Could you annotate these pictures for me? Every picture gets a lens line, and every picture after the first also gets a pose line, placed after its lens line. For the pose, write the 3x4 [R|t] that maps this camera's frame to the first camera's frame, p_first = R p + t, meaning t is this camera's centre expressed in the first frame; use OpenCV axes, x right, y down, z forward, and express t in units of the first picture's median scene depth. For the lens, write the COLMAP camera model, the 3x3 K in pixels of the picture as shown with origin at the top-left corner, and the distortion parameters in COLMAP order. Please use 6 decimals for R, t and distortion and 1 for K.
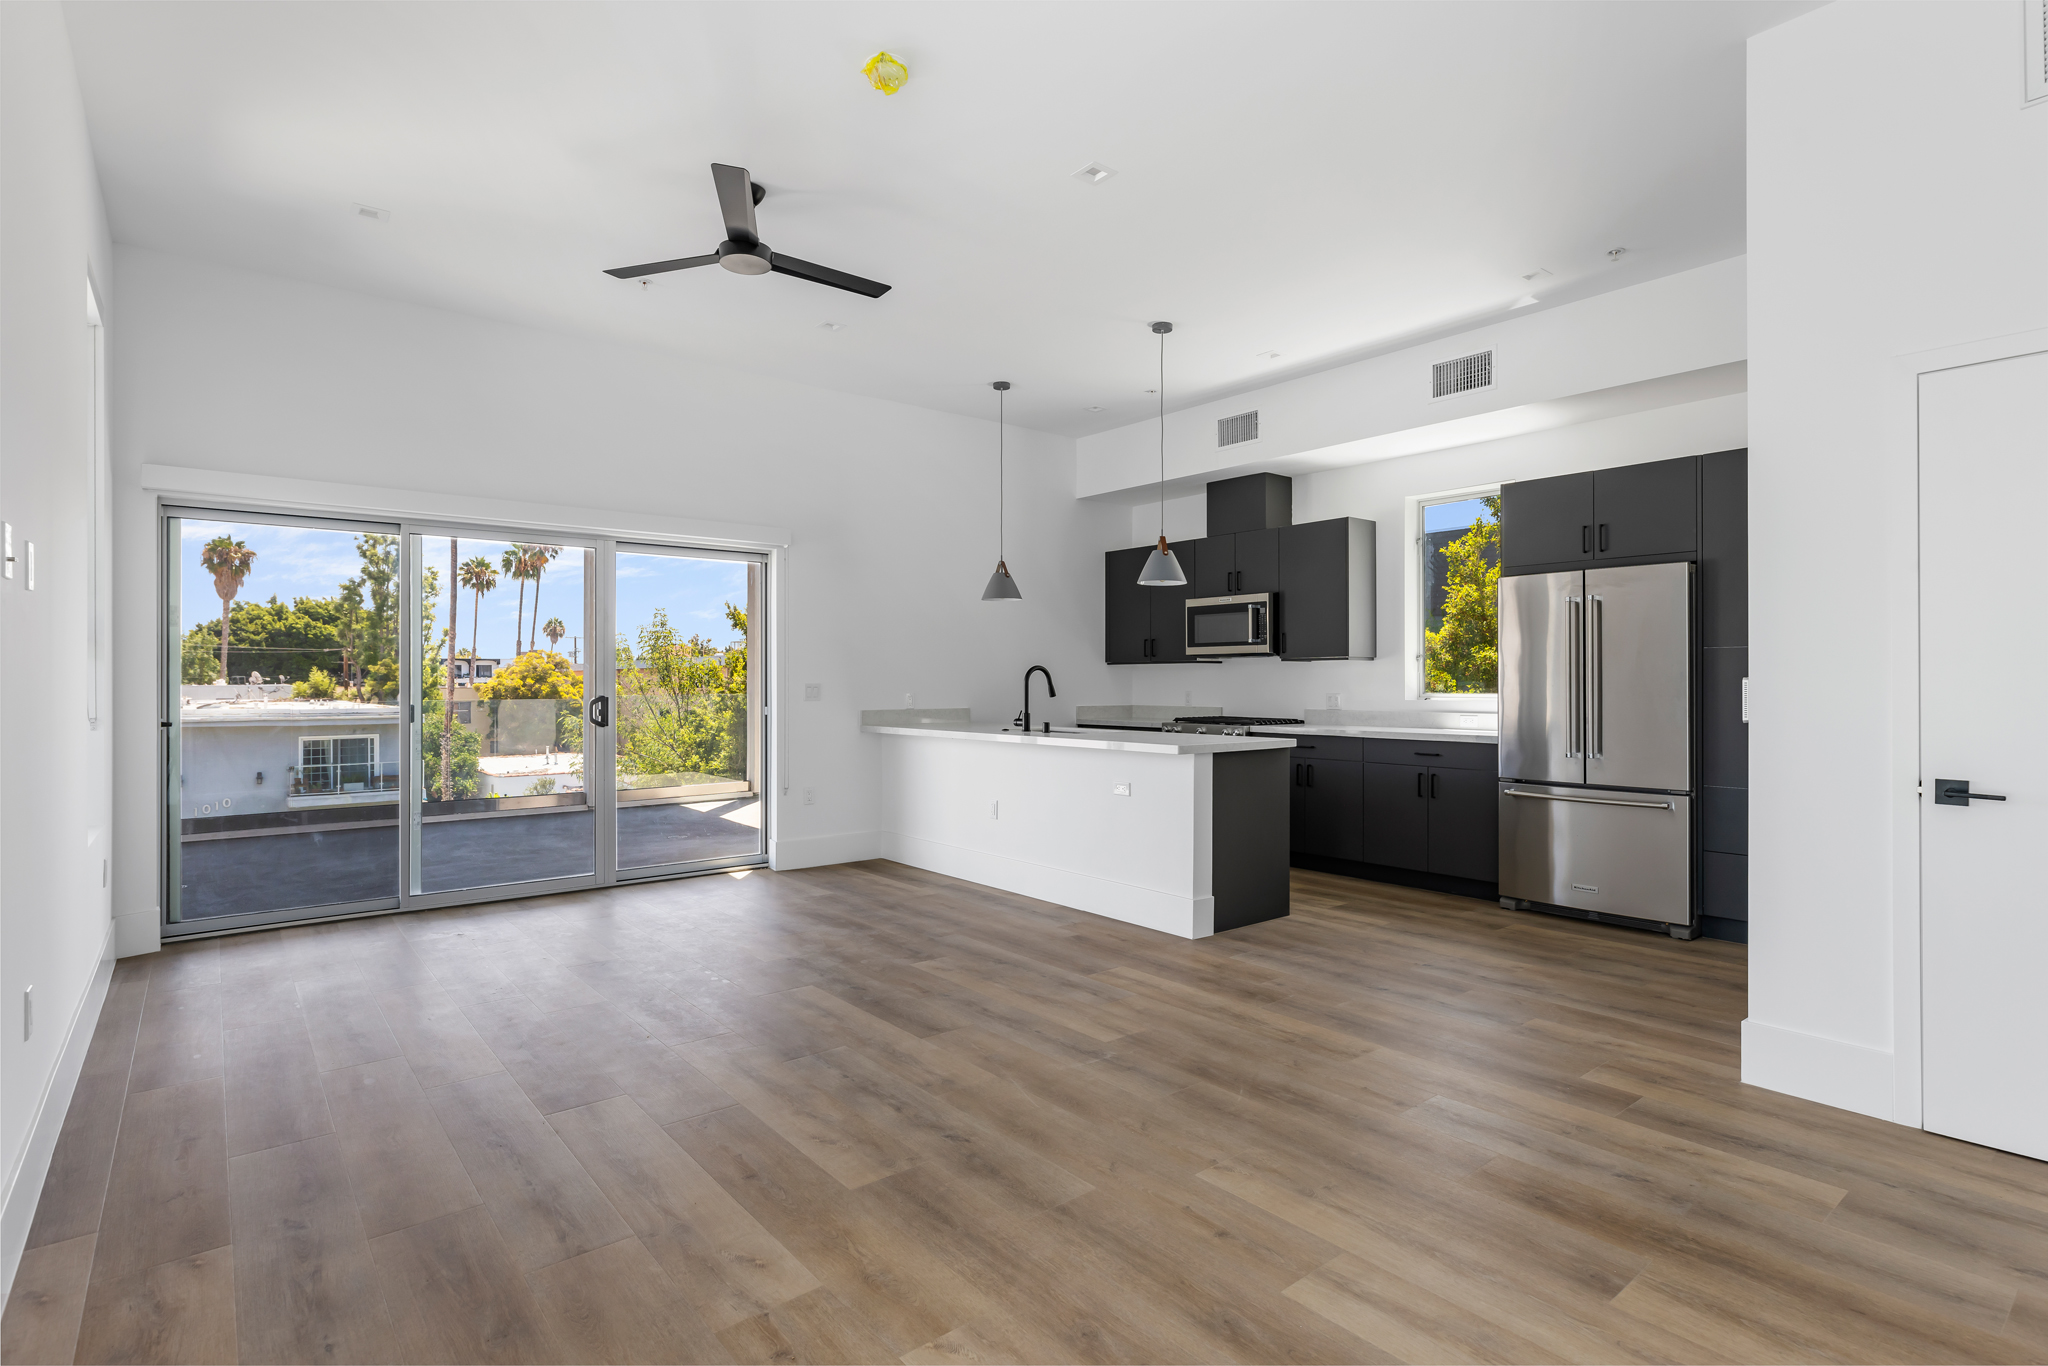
lens RADIAL K [[1017.5, 0, 1024.0], [0, 1017.5, 683.0], [0, 0, 1]] dist [-0.000895, -0.000708]
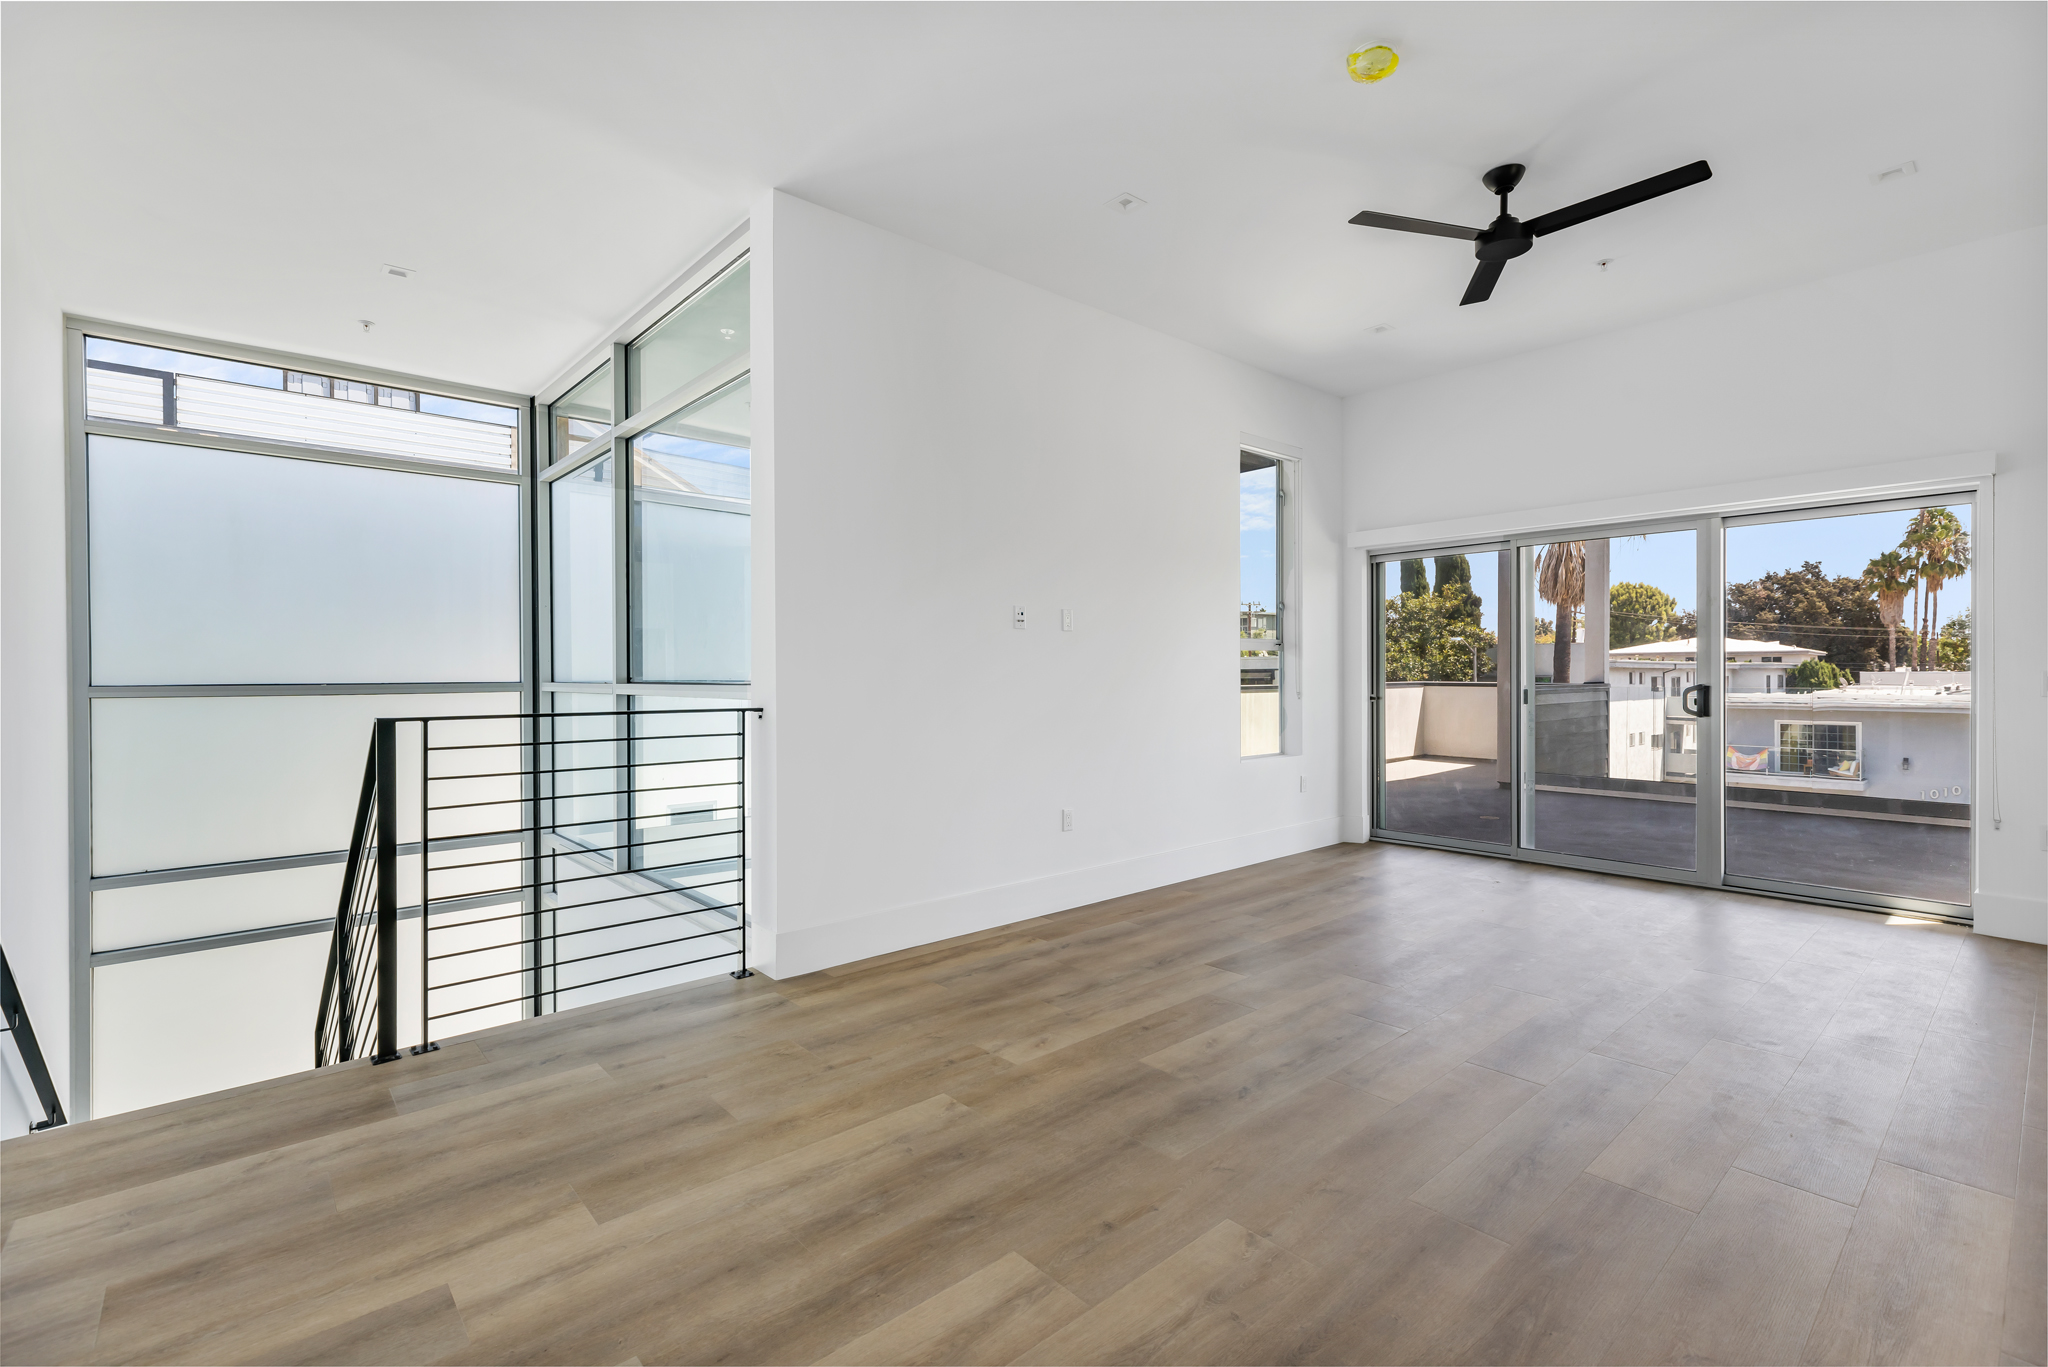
lens RADIAL K [[914.1, 0, 1024.0], [0, 914.1, 683.5], [0, 0, 1]] dist [0.011739, 0.000076]
pose [[0.034759, 0.014936, -0.999284, 0.968386], [0.002077, 0.999885, 0.015017, -0.004630], [0.999394, -0.002597, 0.034724, 0.791301]]
